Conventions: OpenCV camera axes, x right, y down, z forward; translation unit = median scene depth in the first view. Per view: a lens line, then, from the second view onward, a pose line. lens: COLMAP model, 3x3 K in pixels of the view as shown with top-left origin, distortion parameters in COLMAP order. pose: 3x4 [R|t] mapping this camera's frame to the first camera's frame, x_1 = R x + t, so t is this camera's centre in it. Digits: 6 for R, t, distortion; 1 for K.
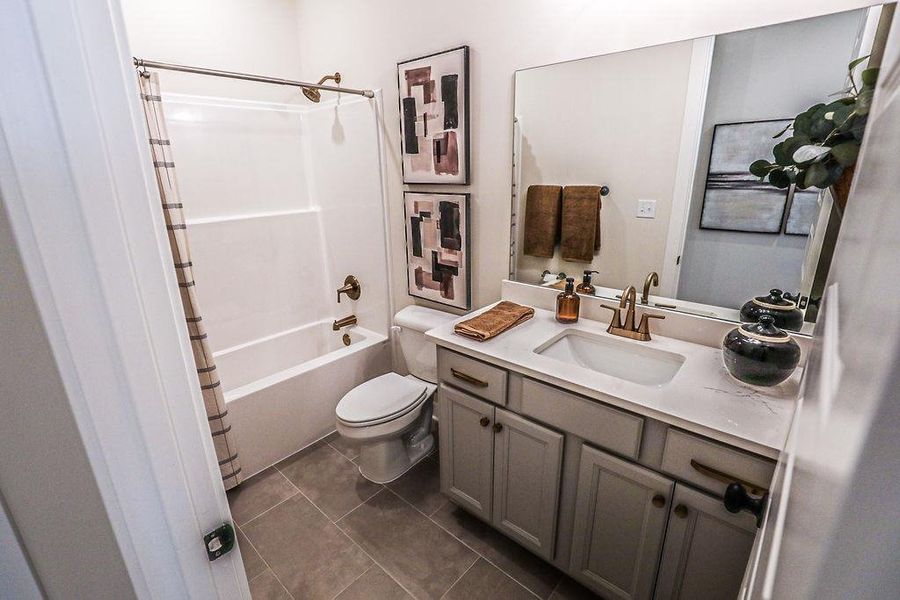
lens RADIAL K [[413.2, 0, 443.4], [0, 413.2, 296.4], [0, 0, 1]] dist [-0.027959, 0.000989]
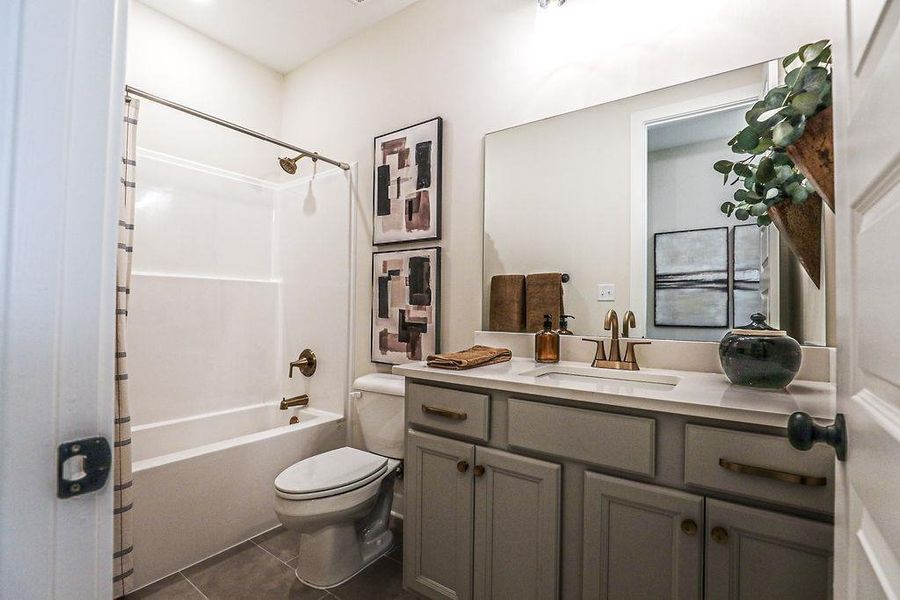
lens RADIAL K [[413.2, 0, 444.0], [0, 413.2, 302.4], [0, 0, 1]] dist [-0.027959, 0.000989]
pose [[0.994205, 0.036472, 0.101128, -0.023063], [-0.002439, 0.948104, -0.317951, 0.182799], [-0.107476, 0.315862, 0.942698, 0.089270]]
